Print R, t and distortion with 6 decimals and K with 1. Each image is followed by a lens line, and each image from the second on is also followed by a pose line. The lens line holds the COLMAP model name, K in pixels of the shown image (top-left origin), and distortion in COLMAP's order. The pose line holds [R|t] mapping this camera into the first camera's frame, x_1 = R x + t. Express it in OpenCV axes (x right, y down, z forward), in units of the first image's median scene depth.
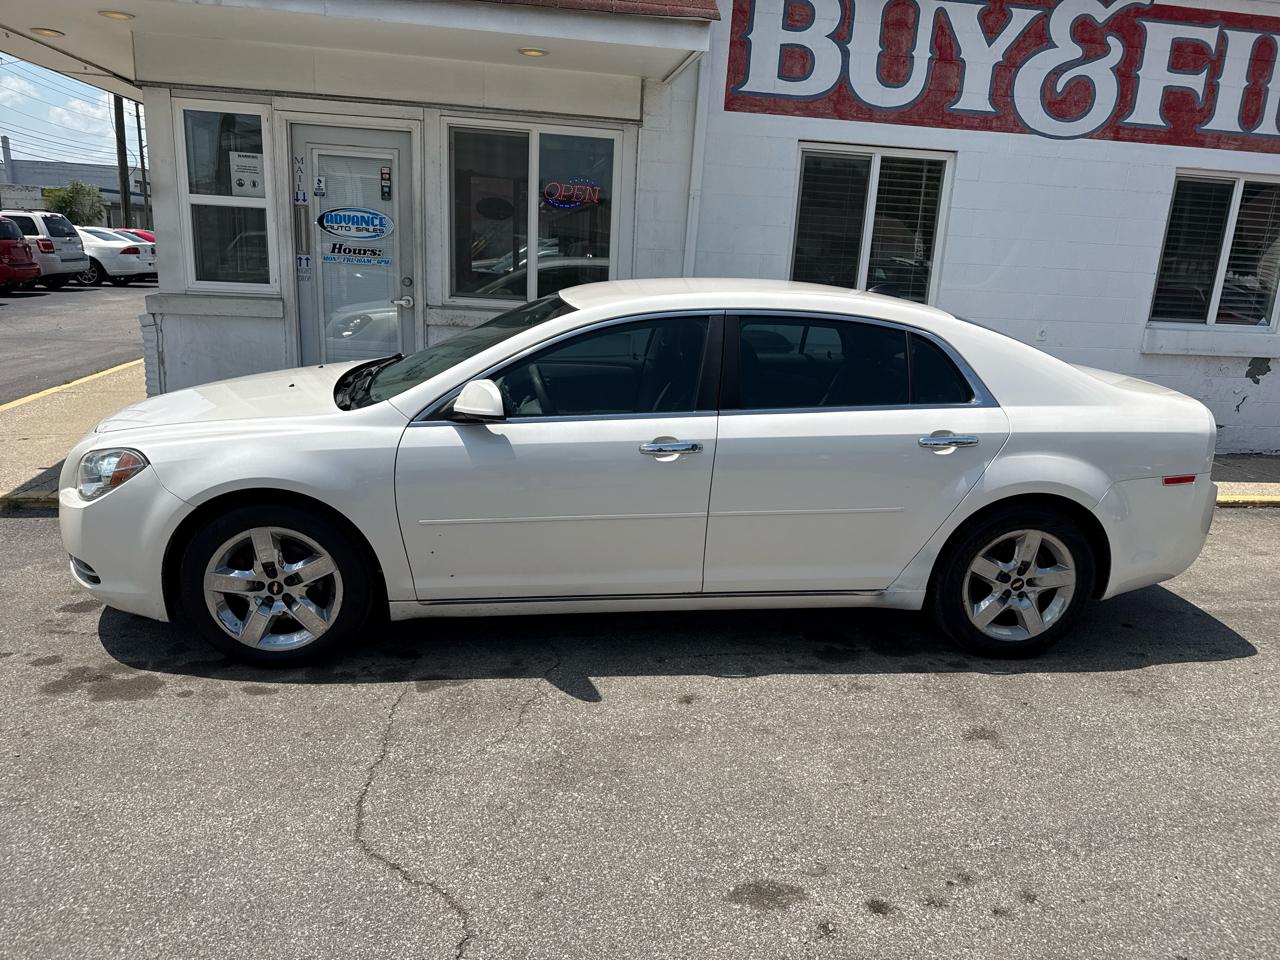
lens RADIAL K [[908.3, 0, 649.0], [0, 908.3, 485.7], [0, 0, 1]] dist [0.008616, -0.014697]
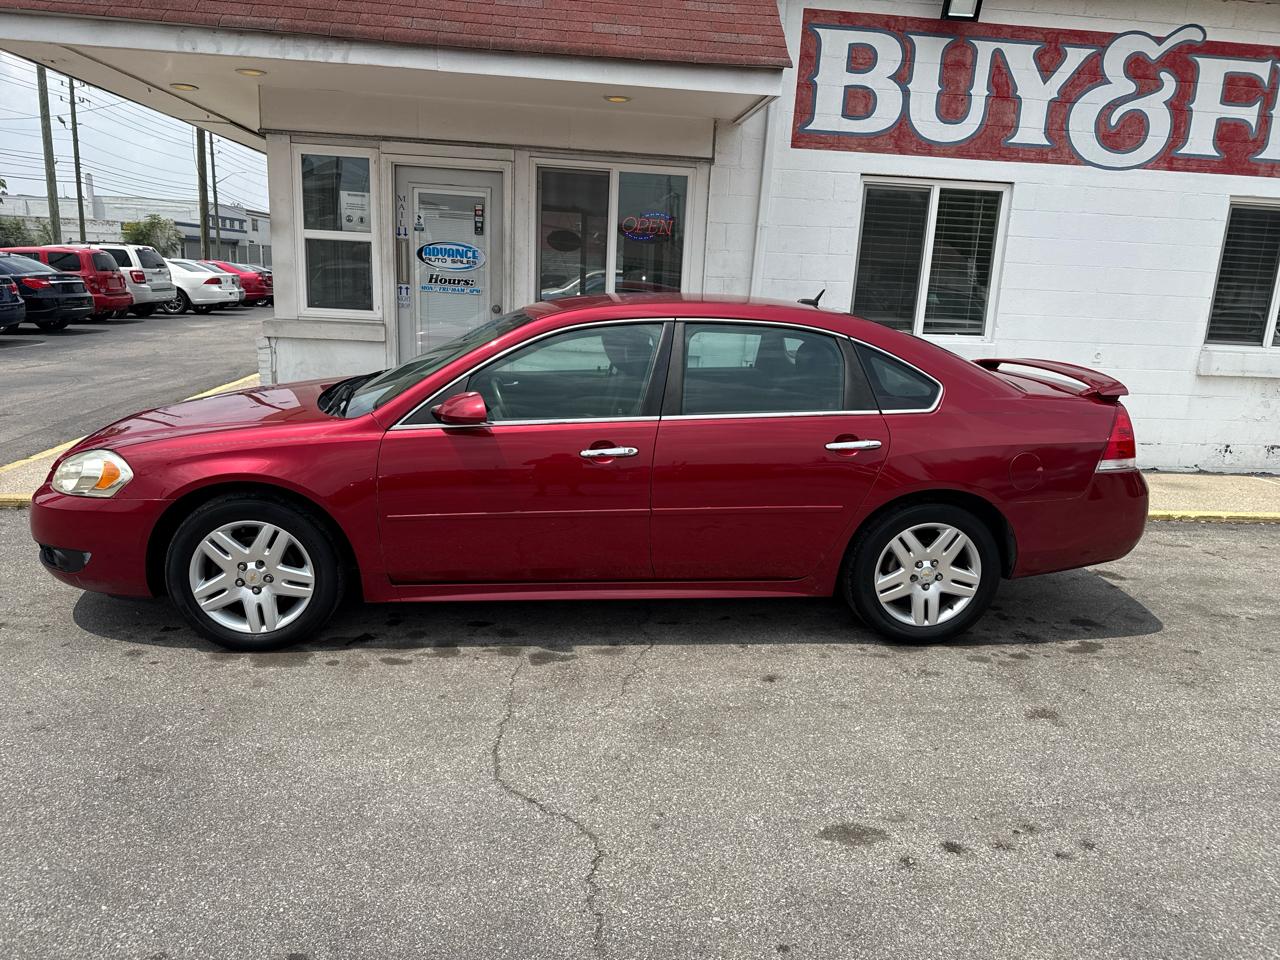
lens RADIAL K [[905.4, 0, 640.9], [0, 905.4, 483.2], [0, 0, 1]] dist [0.015276, -0.021012]
pose [[0.998202, 0.008070, -0.059399, -0.026537], [-0.009923, 0.999471, -0.030972, 0.016365], [0.059118, 0.031505, 0.997754, -0.062408]]
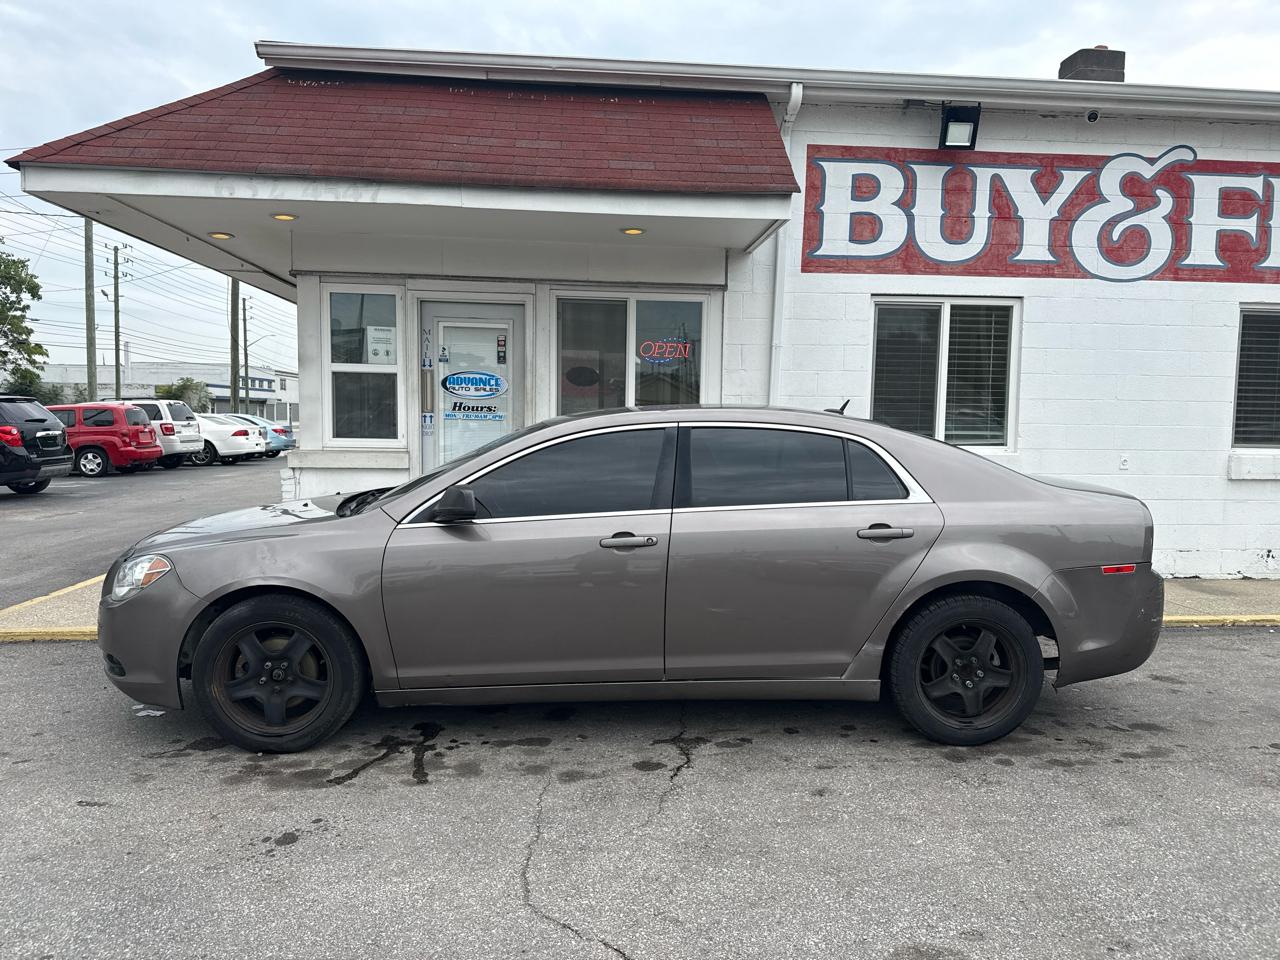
lens RADIAL K [[905.4, 0, 640.9], [0, 905.4, 483.2], [0, 0, 1]] dist [0.015276, -0.021012]
pose [[0.996444, -0.032161, -0.077883, -0.034134], [0.017069, 0.982173, -0.187201, 0.041209], [0.082515, 0.185206, 0.979229, -0.044377]]
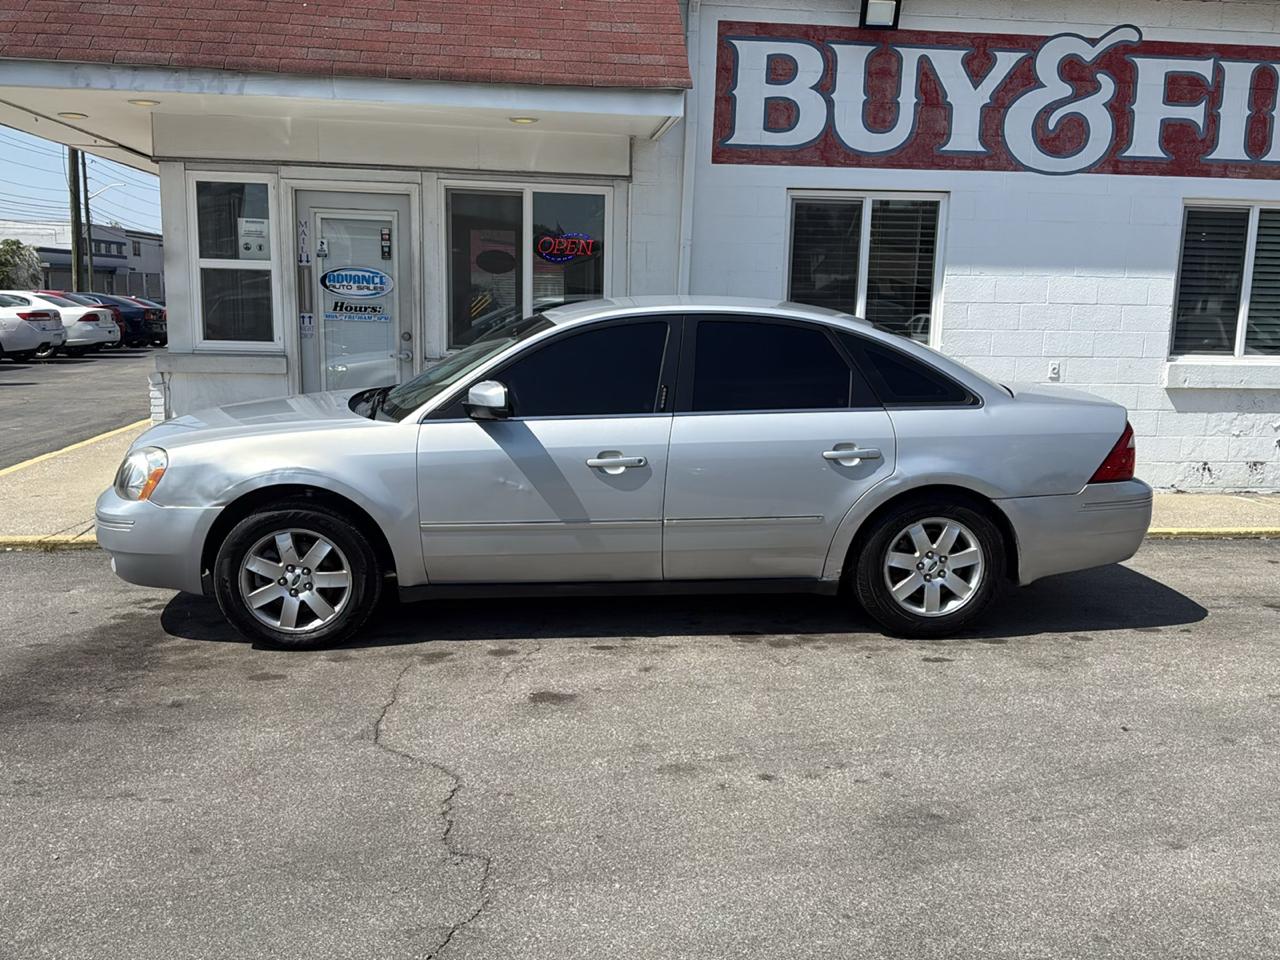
lens RADIAL K [[1142.5, 0, 645.6], [0, 1142.5, 485.9], [0, 0, 1]] dist [0.097171, -0.174164]
pose [[0.998653, -0.023510, -0.046245, 0.058497], [0.019029, 0.995290, -0.095061, 0.070505], [0.048262, 0.094053, 0.994397, -0.255143]]
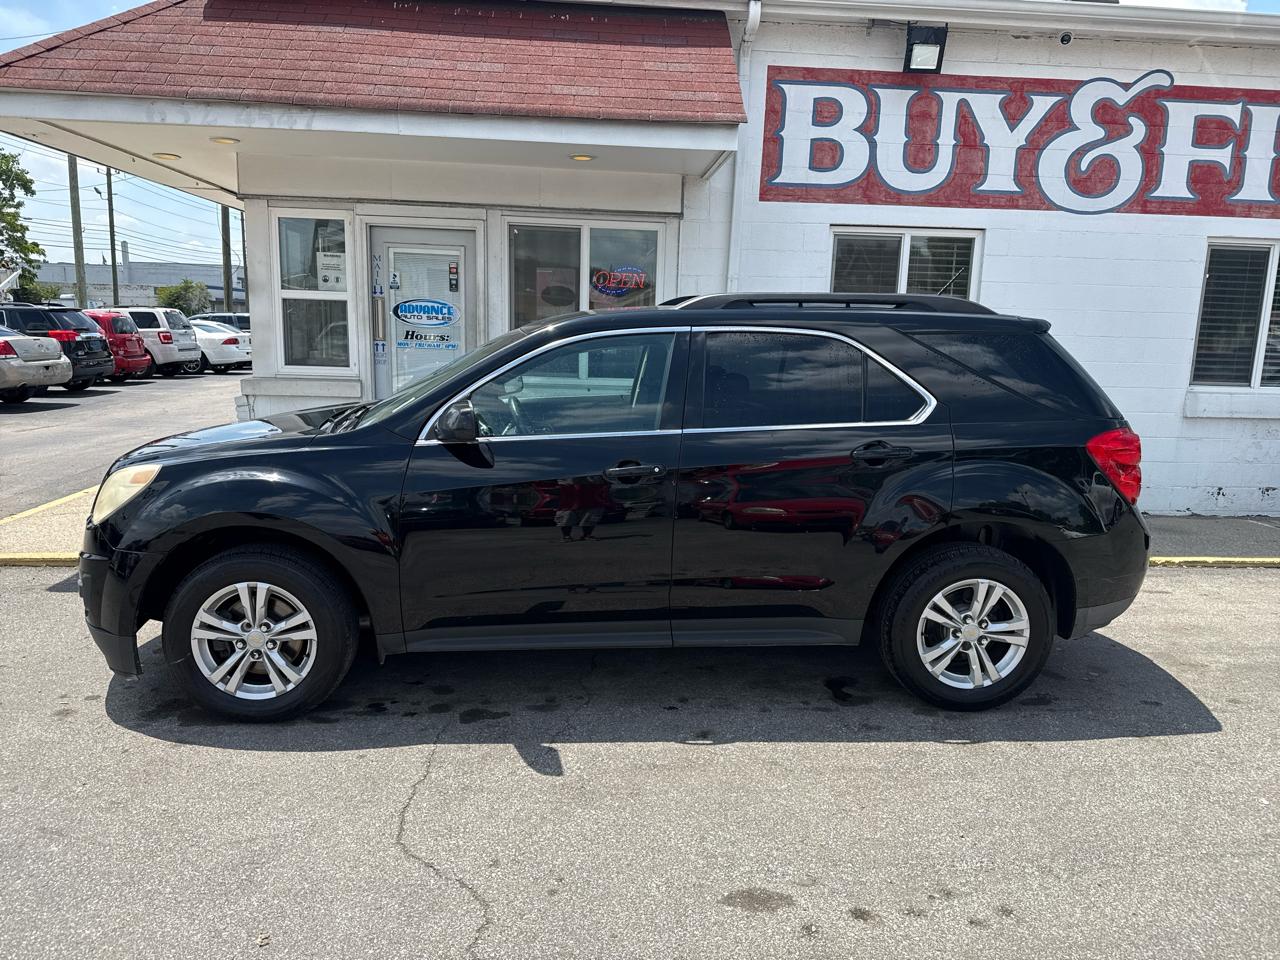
lens RADIAL K [[905.4, 0, 640.9], [0, 905.4, 483.2], [0, 0, 1]] dist [0.015276, -0.021012]
pose [[0.996110, -0.010047, -0.087546, 0.032556], [0.002437, 0.996240, -0.086605, 0.015325], [0.088087, 0.086055, 0.992389, -0.052741]]
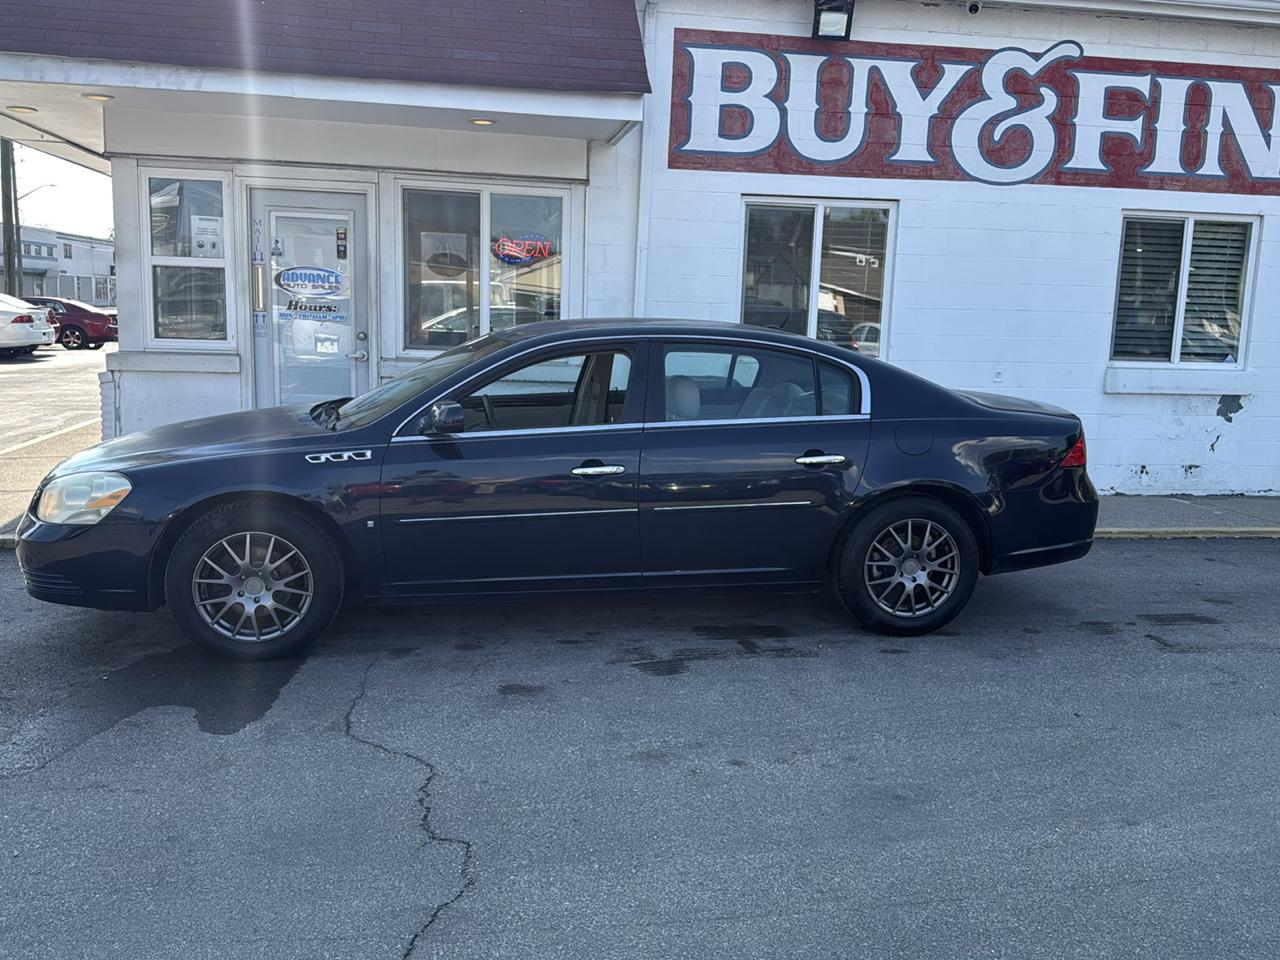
lens RADIAL K [[1142.5, 0, 645.6], [0, 1142.5, 485.9], [0, 0, 1]] dist [0.097171, -0.174164]
pose [[0.999742, -0.022224, 0.004661, 0.042327], [0.022583, 0.994566, -0.101630, 0.080287], [-0.002377, 0.101709, 0.994811, -0.265572]]
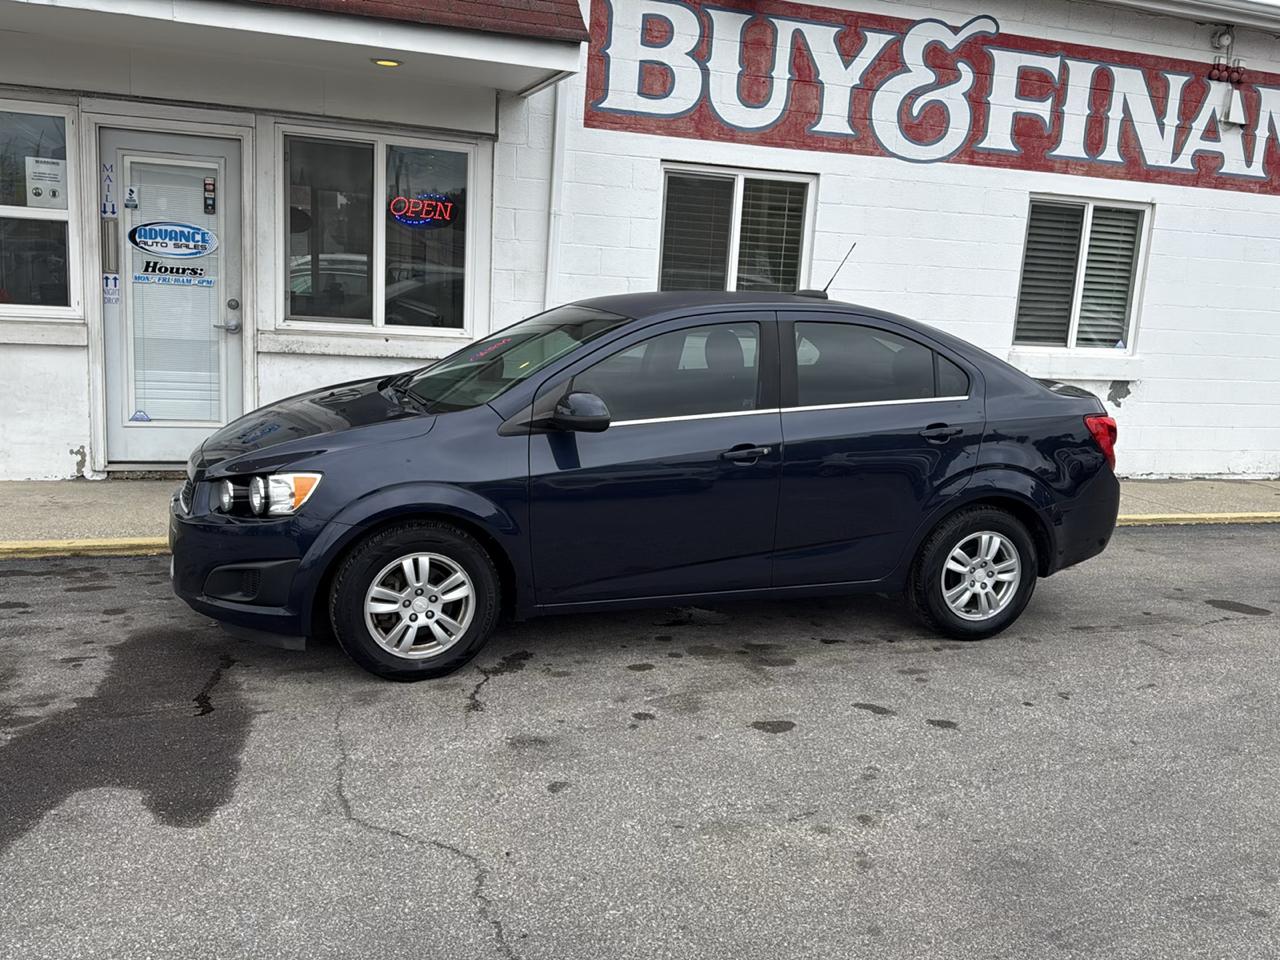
lens RADIAL K [[1142.5, 0, 645.6], [0, 1142.5, 485.9], [0, 0, 1]] dist [0.097171, -0.174164]
pose [[0.982329, -0.028887, 0.184921, -0.085212], [0.041217, 0.997150, -0.063187, 0.037959], [-0.182569, 0.069692, 0.980720, -0.159114]]
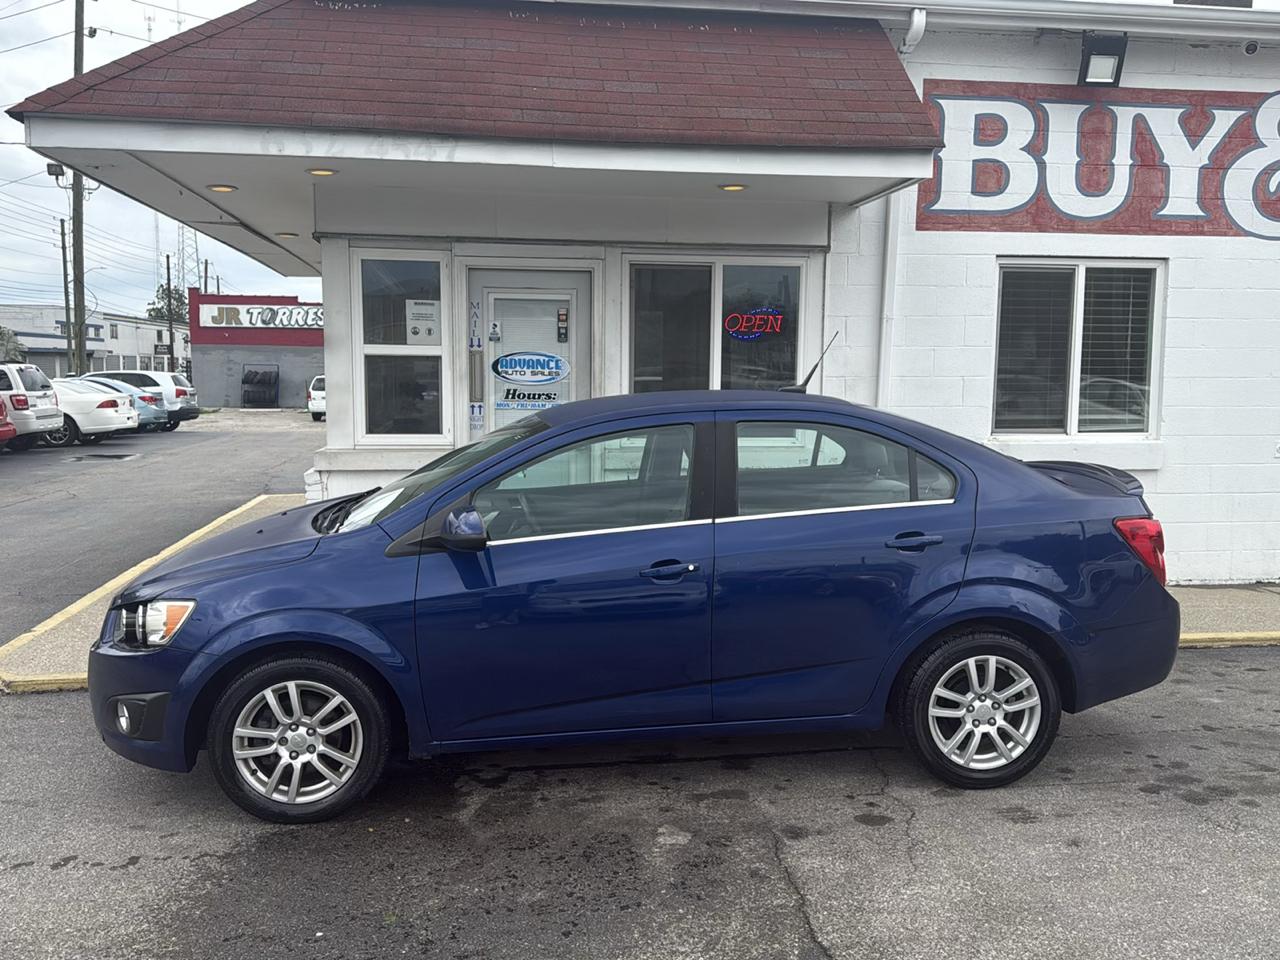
lens RADIAL K [[1142.5, 0, 645.6], [0, 1142.5, 485.9], [0, 0, 1]] dist [0.097171, -0.174164]
pose [[0.998846, -0.044805, -0.017289, -0.184261], [0.041562, 0.986843, -0.156250, 0.019645], [0.024063, 0.155351, 0.987566, -0.134387]]
